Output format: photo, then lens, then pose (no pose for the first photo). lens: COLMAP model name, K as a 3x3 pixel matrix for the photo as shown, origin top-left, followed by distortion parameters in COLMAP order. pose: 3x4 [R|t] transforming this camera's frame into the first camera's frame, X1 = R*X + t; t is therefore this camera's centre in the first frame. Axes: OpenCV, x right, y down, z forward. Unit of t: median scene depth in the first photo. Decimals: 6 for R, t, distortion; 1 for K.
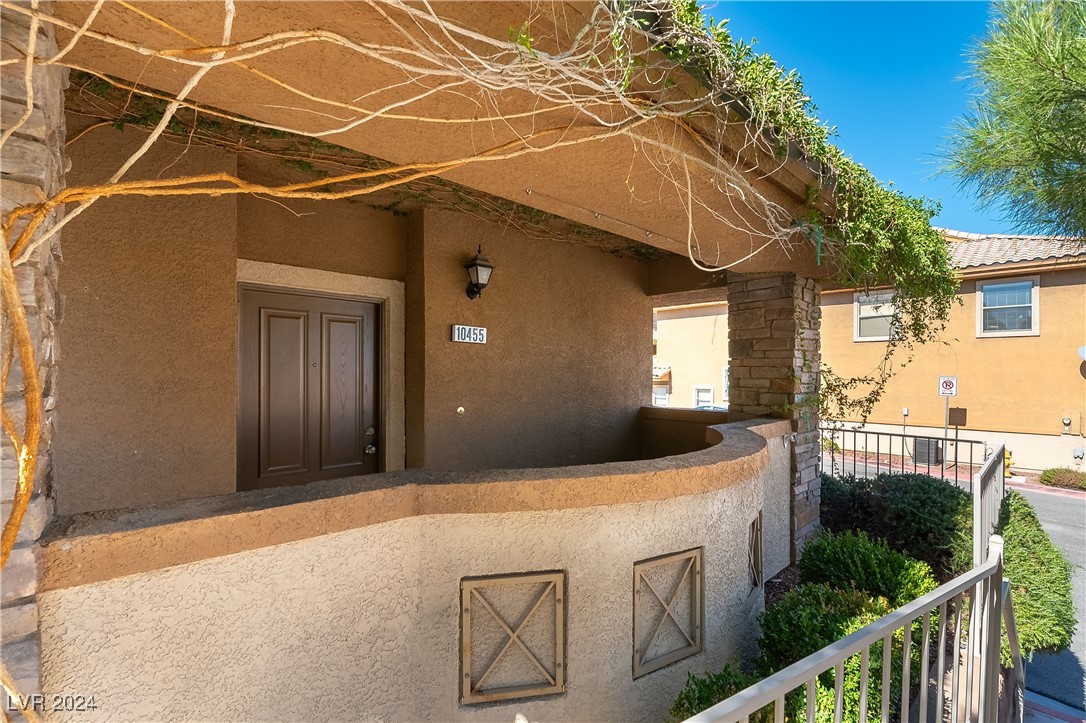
lens RADIAL K [[478.7, 0, 542.7], [0, 478.7, 369.9], [0, 0, 1]] dist [-0.002147, -0.004667]
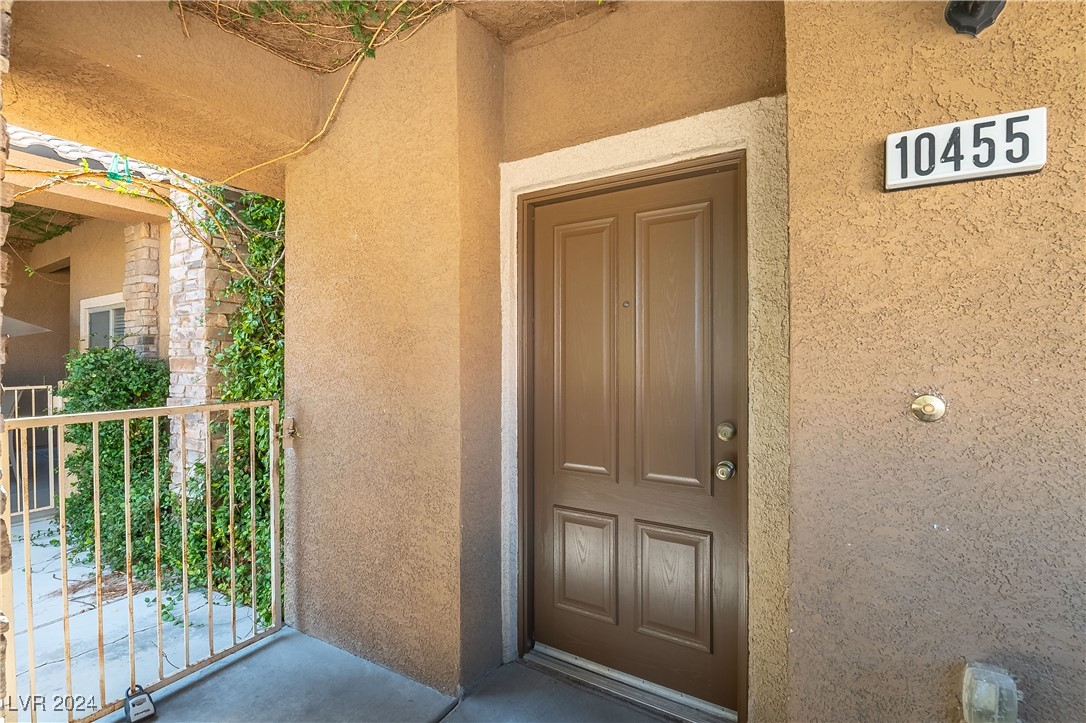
lens RADIAL K [[478.7, 0, 543.4], [0, 478.7, 356.8], [0, 0, 1]] dist [-0.002147, -0.004667]
pose [[0.289030, -0.009989, -0.957268, 0.052960], [0.006705, 0.999942, -0.008410, 0.054215], [0.957297, -0.003988, 0.289080, 0.679013]]
